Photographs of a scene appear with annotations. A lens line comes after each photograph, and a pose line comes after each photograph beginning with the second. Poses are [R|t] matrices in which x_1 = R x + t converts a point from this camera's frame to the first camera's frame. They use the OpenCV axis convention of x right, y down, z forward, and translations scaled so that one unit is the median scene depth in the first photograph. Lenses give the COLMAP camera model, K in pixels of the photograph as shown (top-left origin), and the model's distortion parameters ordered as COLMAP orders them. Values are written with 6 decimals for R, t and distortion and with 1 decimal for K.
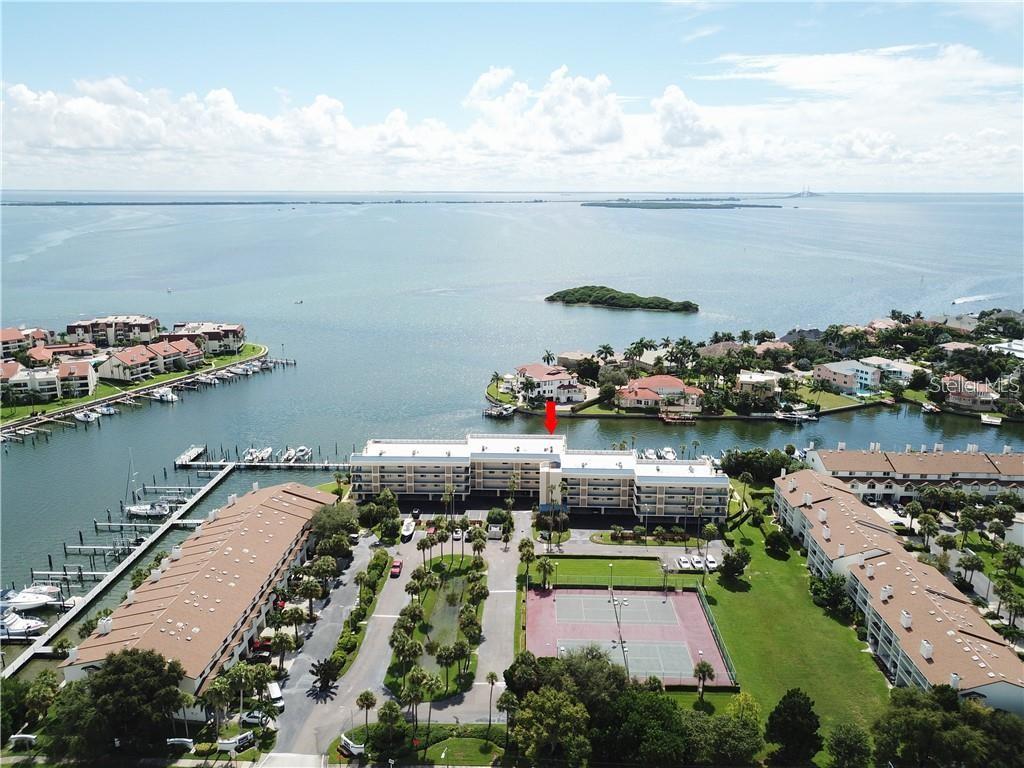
lens RADIAL K [[780.4, 0, 507.9], [0, 780.4, 377.0], [0, 0, 1]] dist [0.020960, -0.018803]
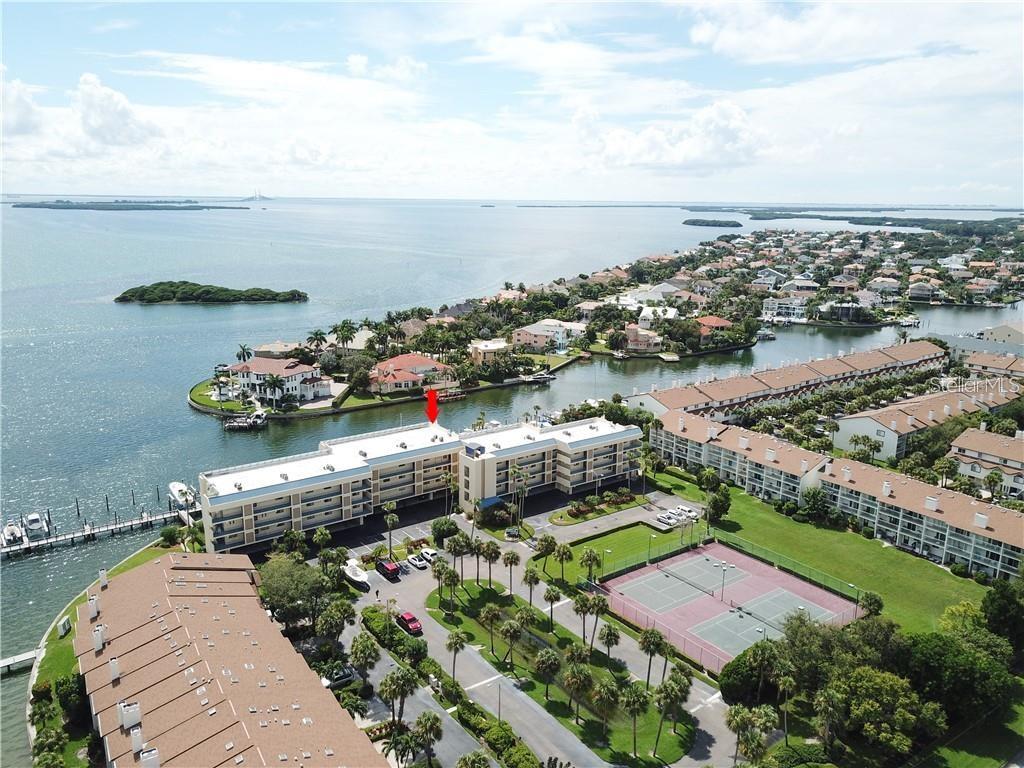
lens RADIAL K [[780.4, 0, 511.5], [0, 780.4, 382.3], [0, 0, 1]] dist [0.020960, -0.018803]
pose [[0.785713, -0.135644, 0.603536, -0.257107], [0.135170, 0.989732, 0.046470, 0.004471], [-0.603642, 0.045068, 0.795980, 0.204041]]
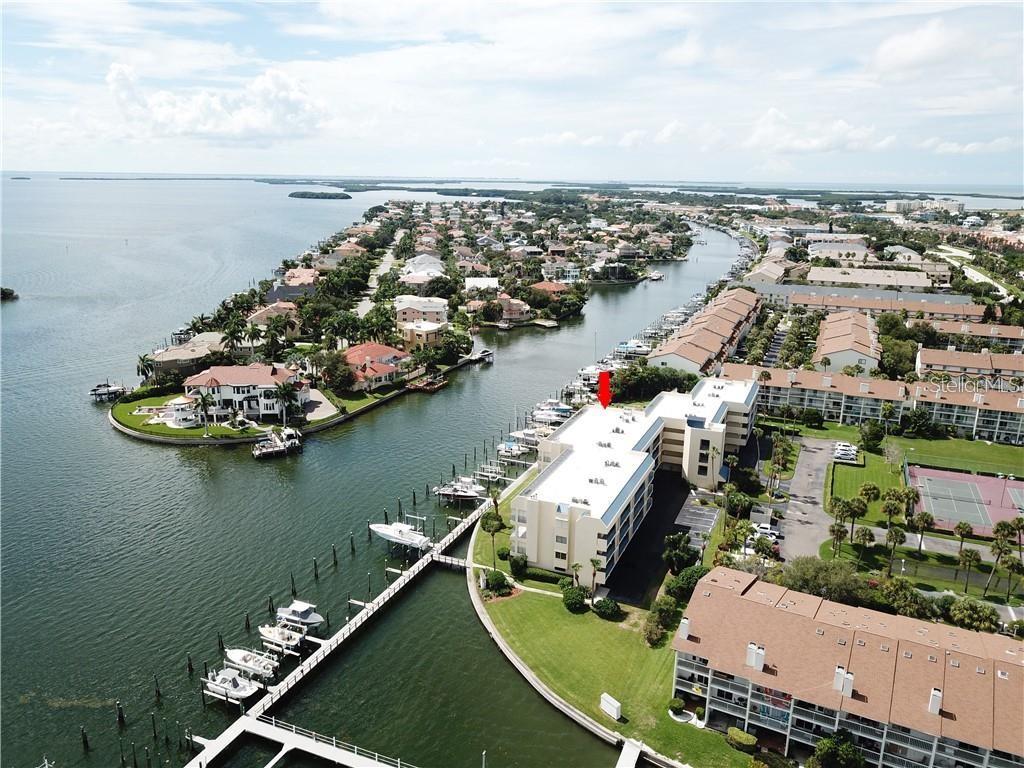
lens RADIAL K [[780.4, 0, 508.9], [0, 780.4, 382.2], [0, 0, 1]] dist [0.020960, -0.018803]
pose [[0.360590, -0.235817, 0.902422, -0.470482], [0.206410, 0.963698, 0.169352, -0.067774], [-0.909599, 0.125203, 0.396175, 0.549696]]
